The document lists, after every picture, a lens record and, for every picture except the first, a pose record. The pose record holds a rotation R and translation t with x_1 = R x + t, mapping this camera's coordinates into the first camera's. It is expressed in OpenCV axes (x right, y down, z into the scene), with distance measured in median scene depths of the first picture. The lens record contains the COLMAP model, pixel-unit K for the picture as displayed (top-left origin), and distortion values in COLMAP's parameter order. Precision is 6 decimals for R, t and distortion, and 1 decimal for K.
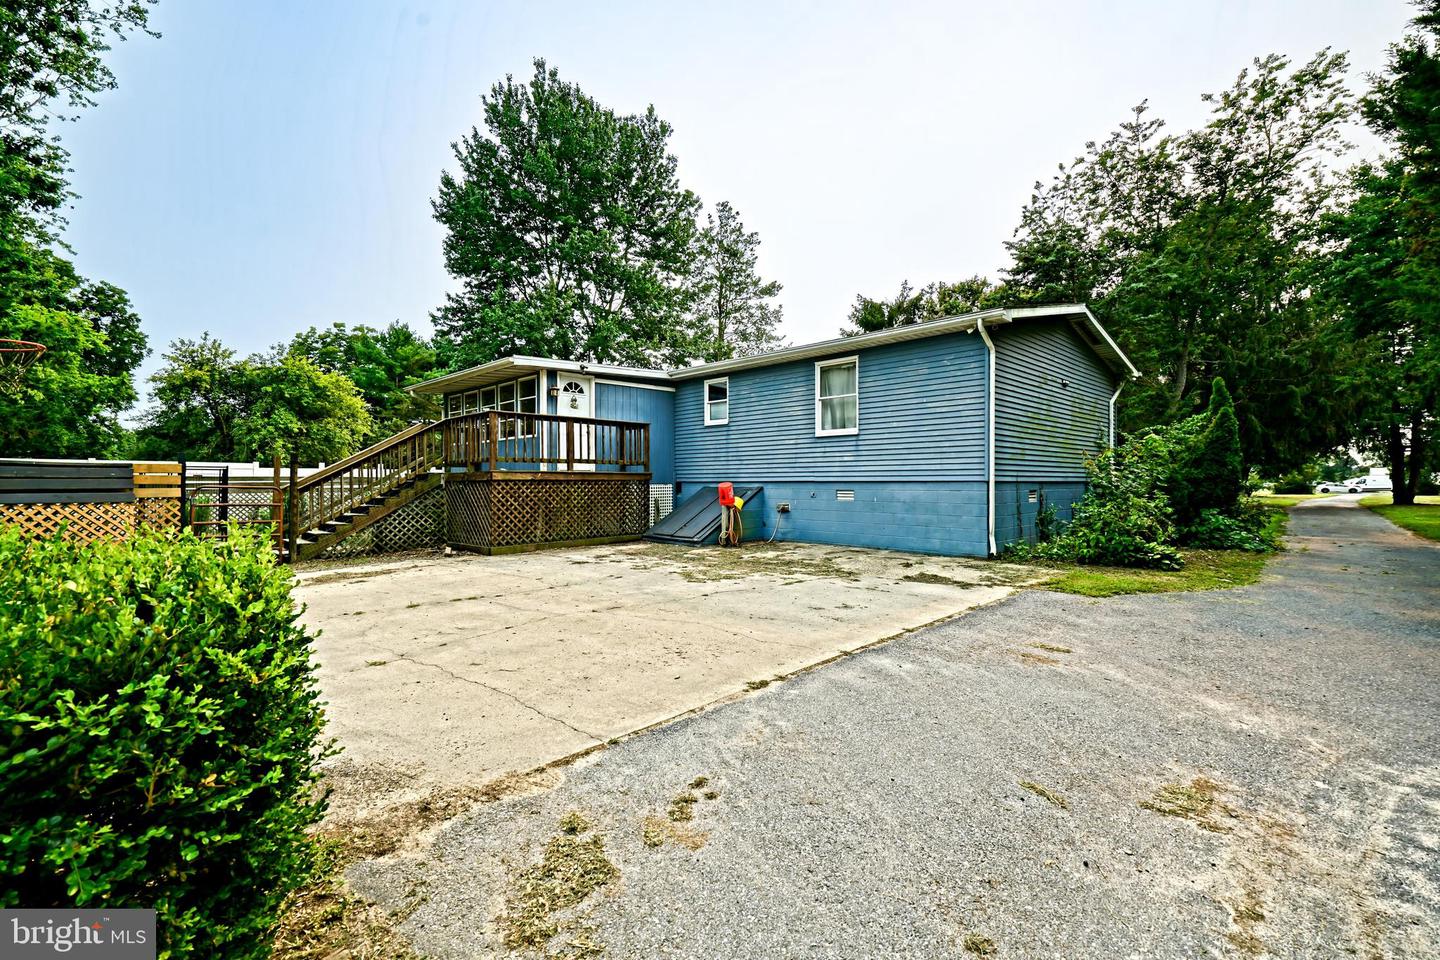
lens RADIAL K [[645.4, 0, 705.2], [0, 645.4, 477.2], [0, 0, 1]] dist [0.023089, -0.000030]
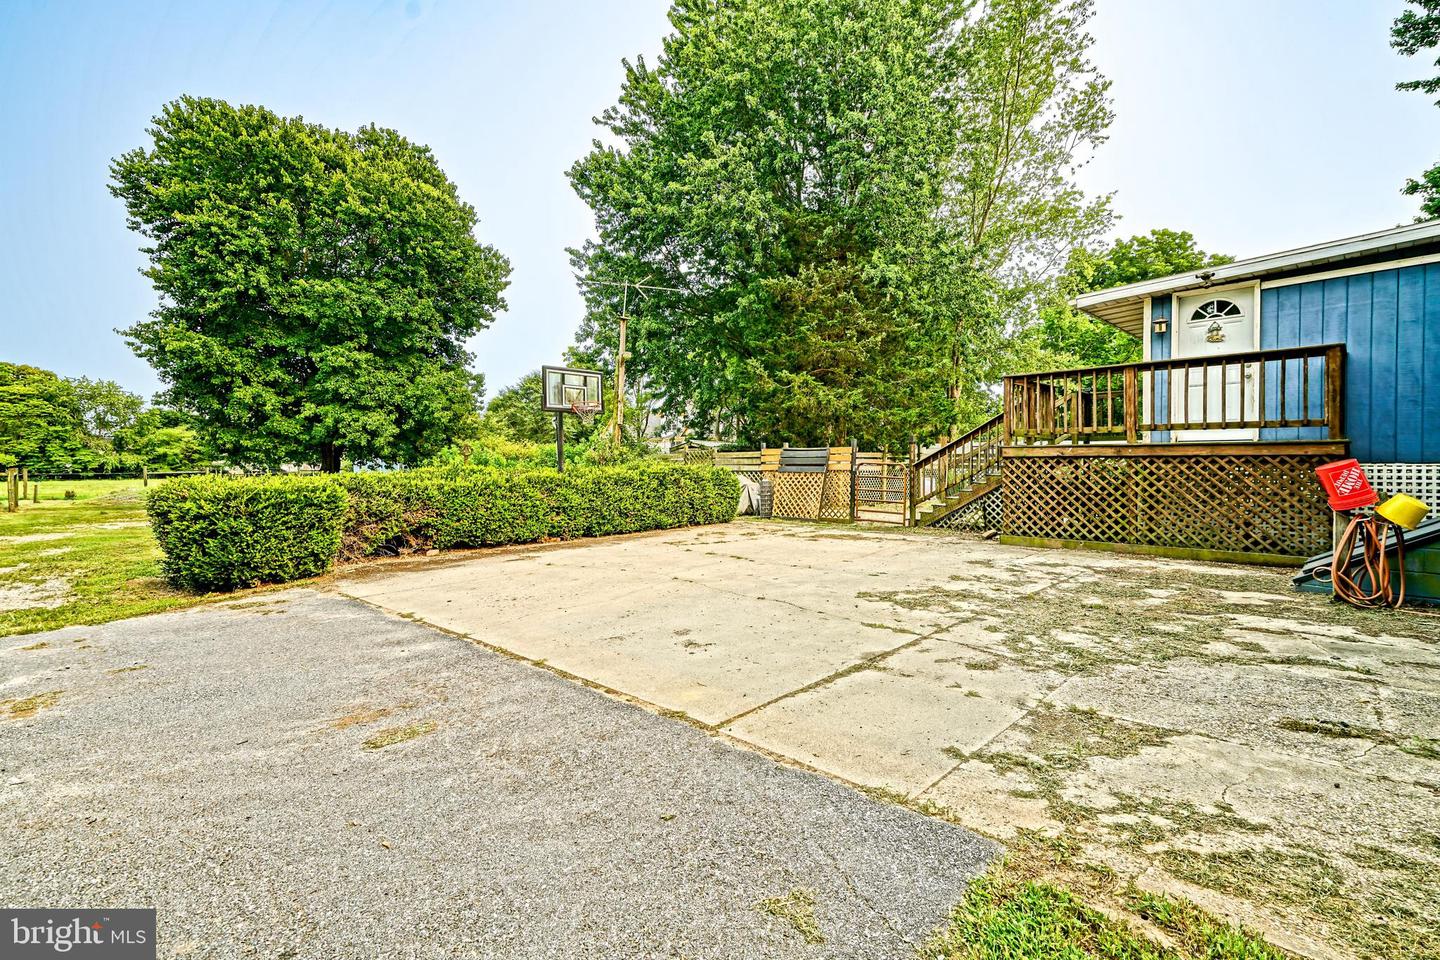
lens RADIAL K [[645.4, 0, 705.2], [0, 645.4, 477.2], [0, 0, 1]] dist [0.023089, -0.000030]
pose [[0.015714, 0.026756, -0.999518, 0.486356], [0.011273, 0.999574, 0.026935, 0.002959], [0.999813, -0.011691, 0.015406, 0.547133]]
